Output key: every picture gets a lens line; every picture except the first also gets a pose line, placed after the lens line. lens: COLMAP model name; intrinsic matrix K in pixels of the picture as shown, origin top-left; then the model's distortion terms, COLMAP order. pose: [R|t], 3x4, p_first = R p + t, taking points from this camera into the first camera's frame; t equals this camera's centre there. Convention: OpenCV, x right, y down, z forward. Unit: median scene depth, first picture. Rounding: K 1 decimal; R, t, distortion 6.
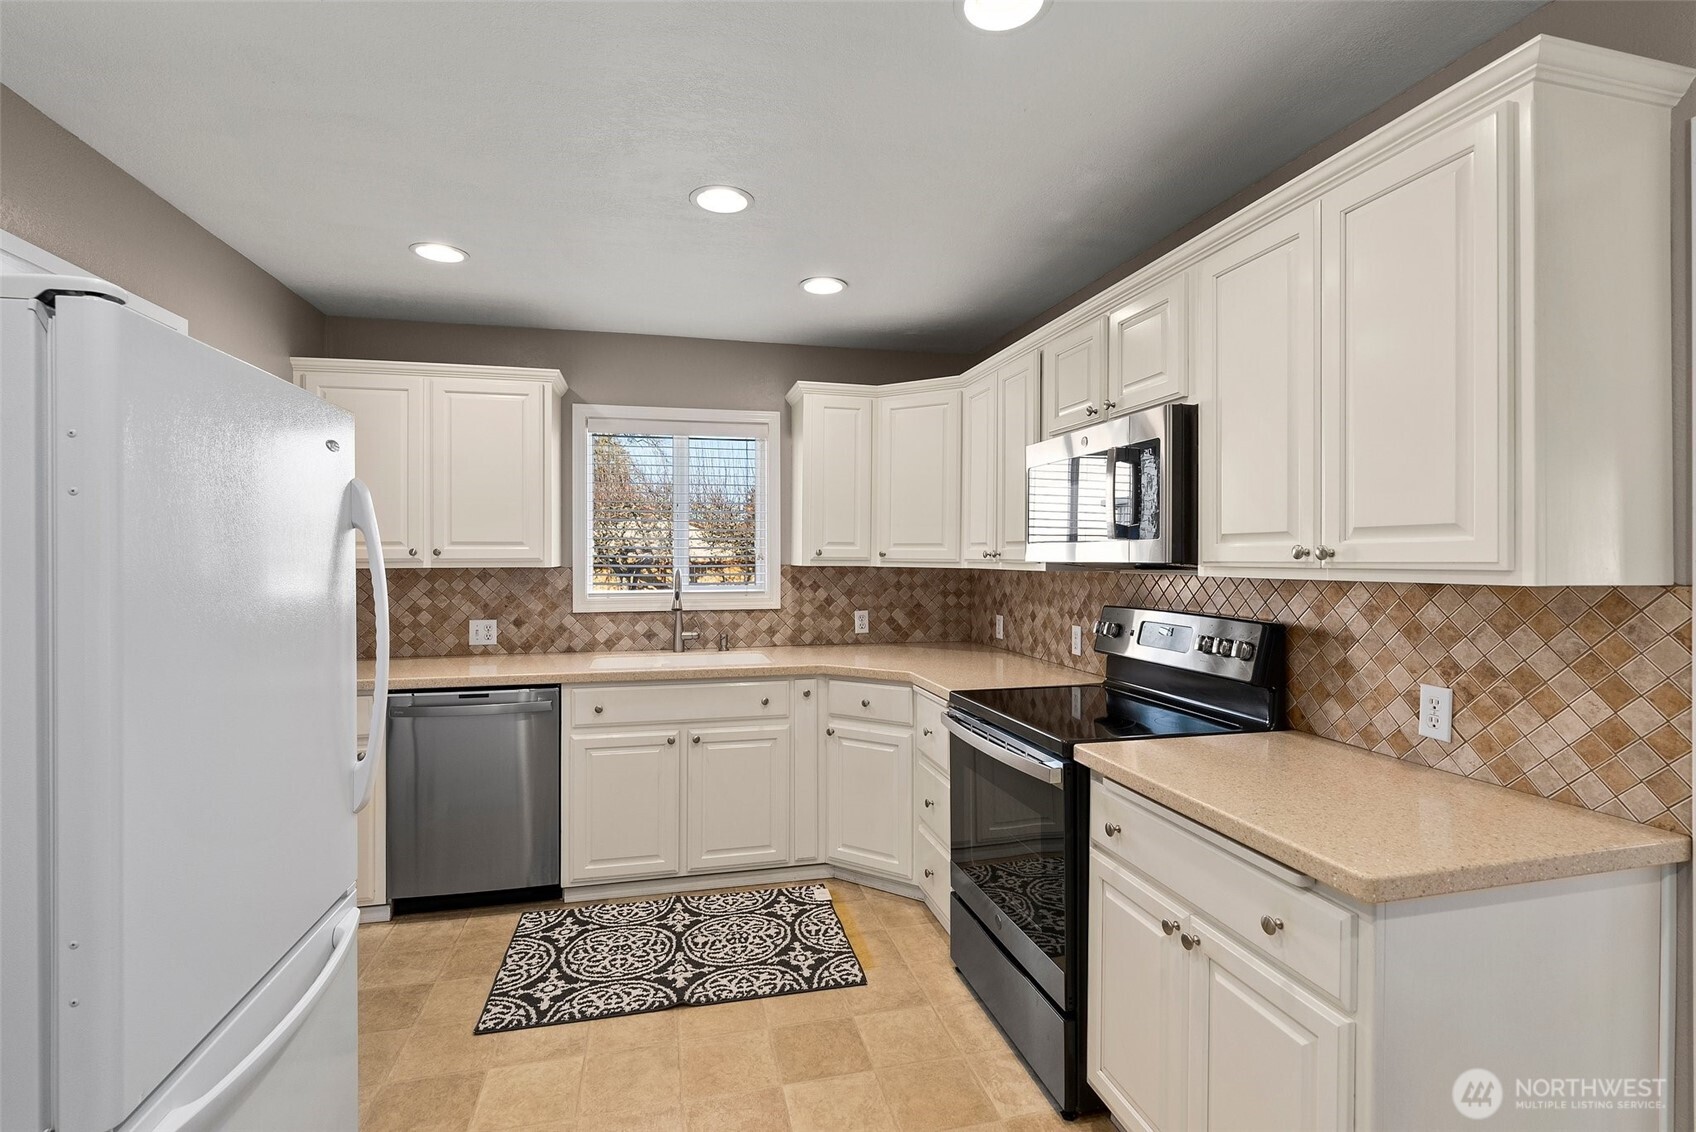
lens RADIAL K [[779.4, 0, 848.7], [0, 779.4, 562.8], [0, 0, 1]] dist [-0.004036, 0.000245]
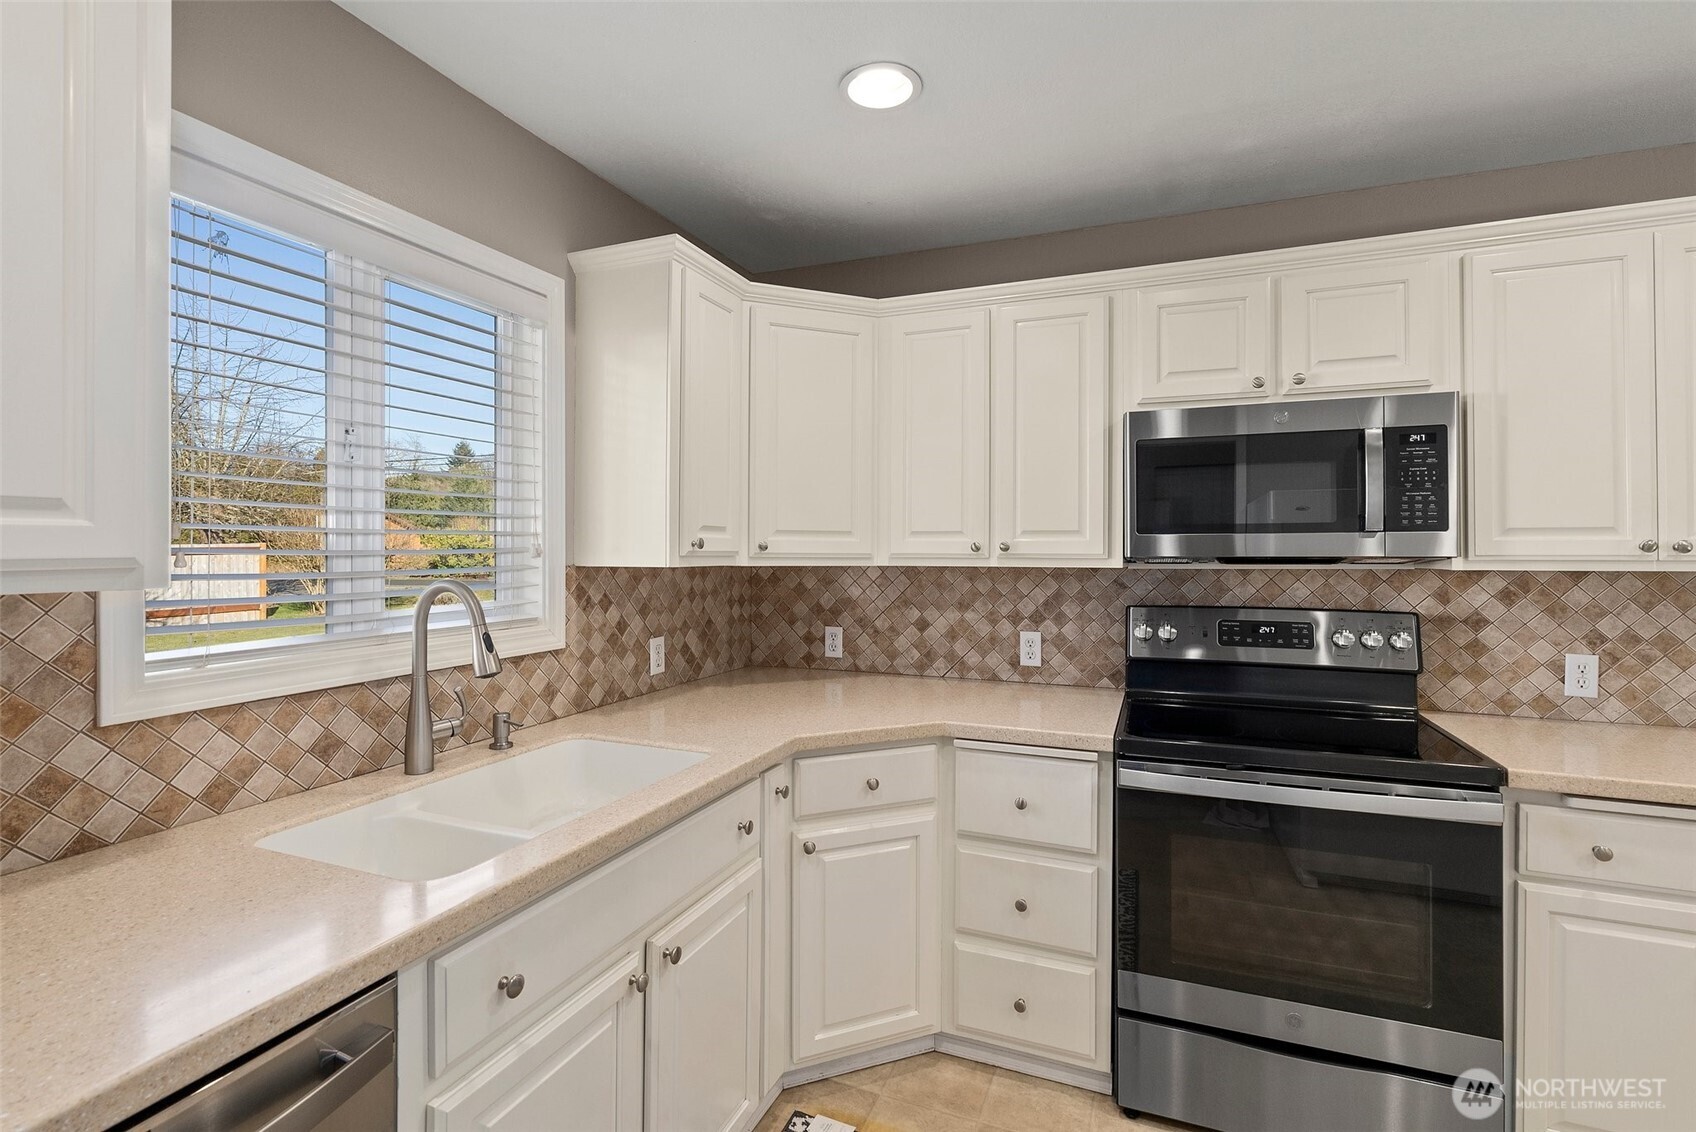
lens RADIAL K [[779.4, 0, 846.4], [0, 779.4, 553.9], [0, 0, 1]] dist [-0.004036, 0.000245]
pose [[0.589964, -0.006122, 0.807407, -0.494555], [0.007332, 0.999971, 0.002225, -0.006651], [-0.807396, 0.004607, 0.589991, 0.643672]]
